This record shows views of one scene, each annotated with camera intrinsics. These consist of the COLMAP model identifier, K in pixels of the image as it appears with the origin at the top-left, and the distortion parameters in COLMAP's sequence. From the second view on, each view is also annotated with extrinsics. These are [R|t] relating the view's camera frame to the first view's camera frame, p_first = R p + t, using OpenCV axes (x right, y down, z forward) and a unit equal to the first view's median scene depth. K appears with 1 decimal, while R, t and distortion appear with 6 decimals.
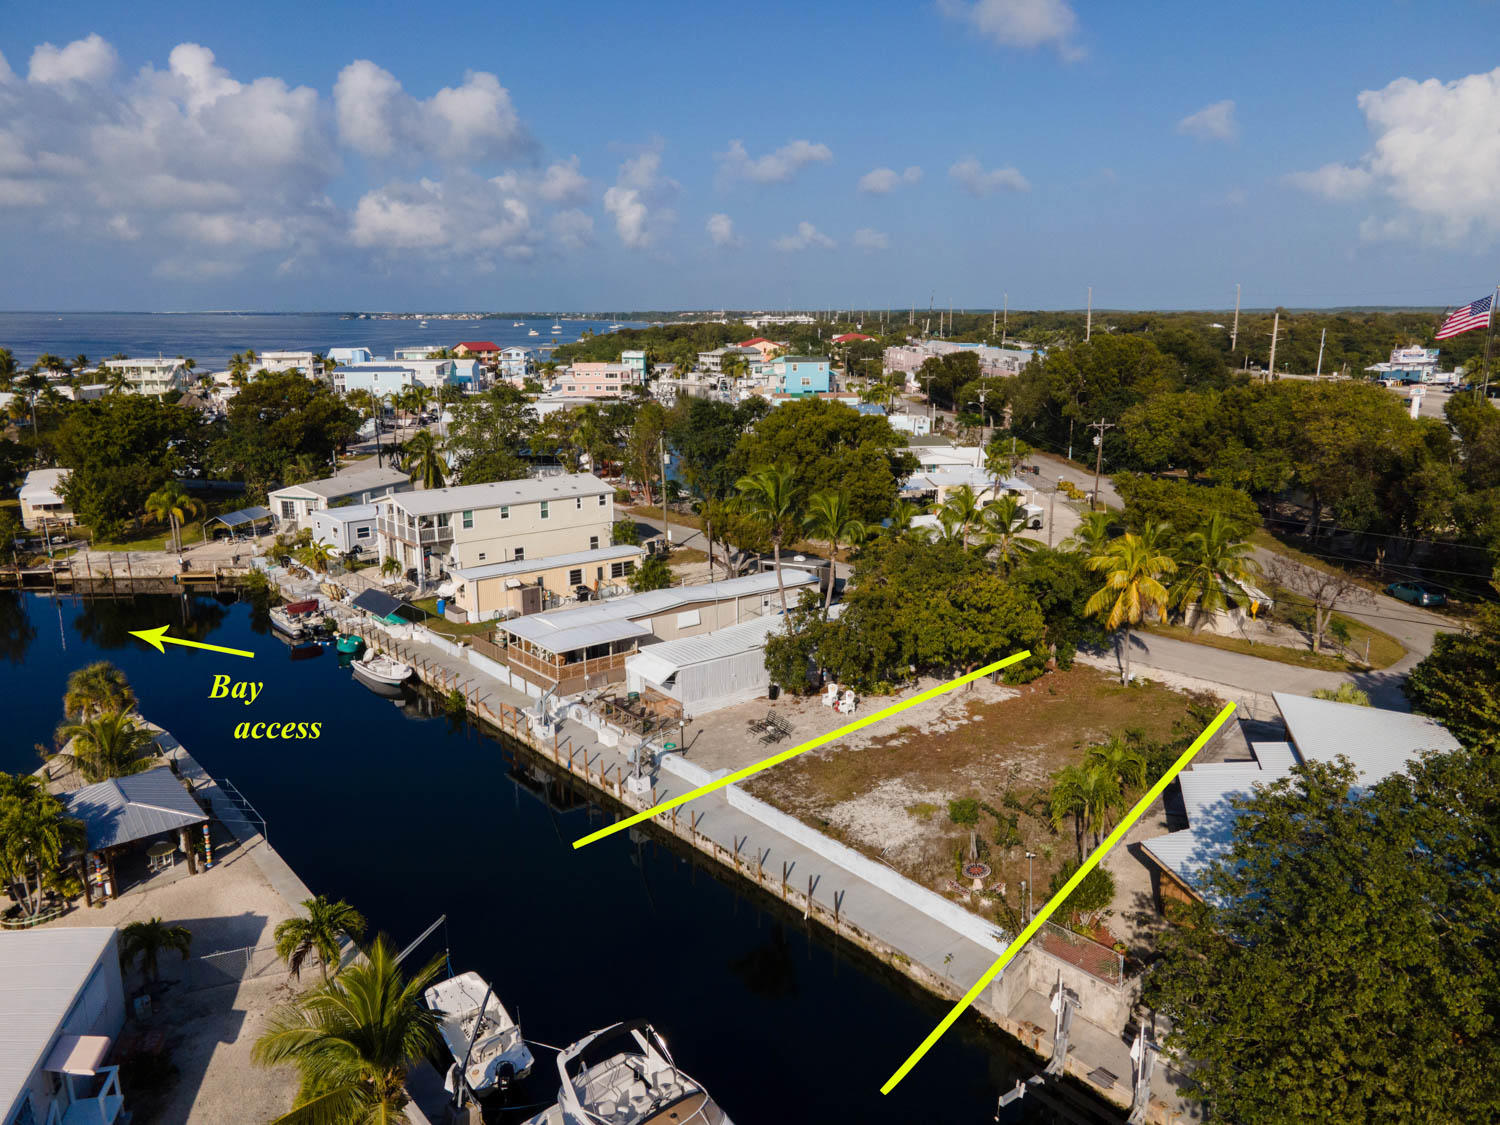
lens RADIAL K [[1099.1, 0, 753.8], [0, 1099.1, 559.5], [0, 0, 1]] dist [0.033835, 0.026380]
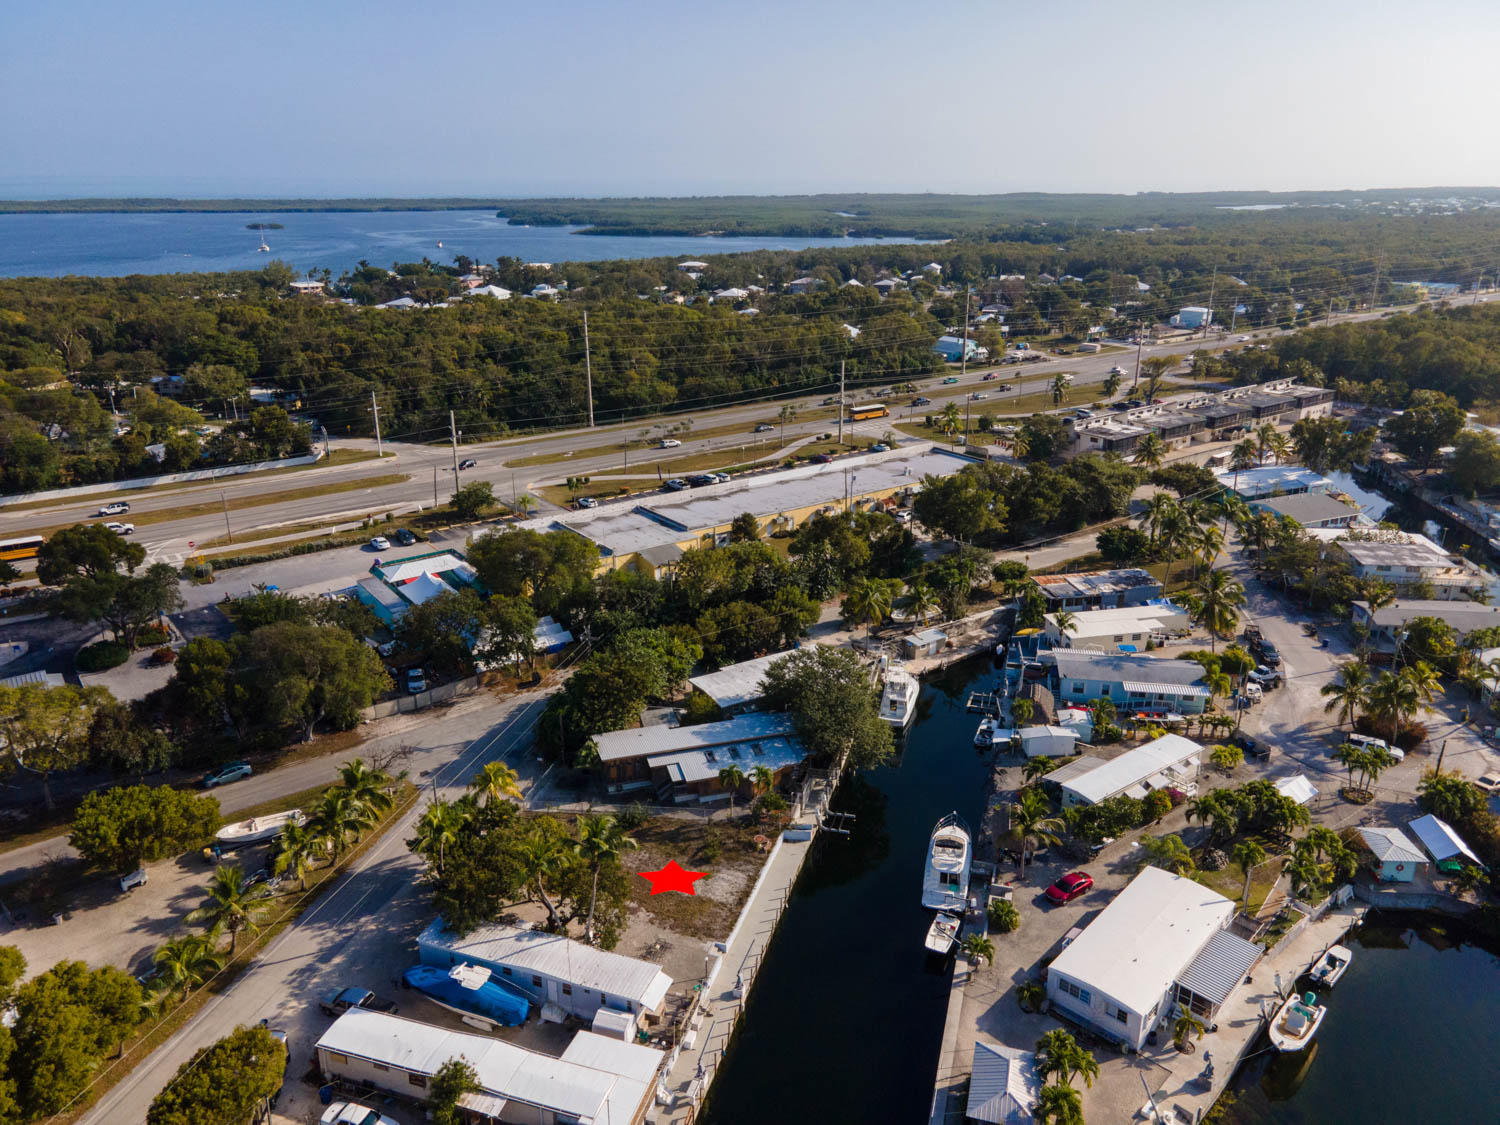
lens RADIAL K [[1099.1, 0, 753.8], [0, 1099.1, 559.5], [0, 0, 1]] dist [0.033835, 0.026380]
pose [[-0.557496, -0.271568, 0.784506, -1.062251], [0.185335, 0.880420, 0.436476, -0.919386], [-0.809228, 0.388730, -0.440499, 1.280539]]
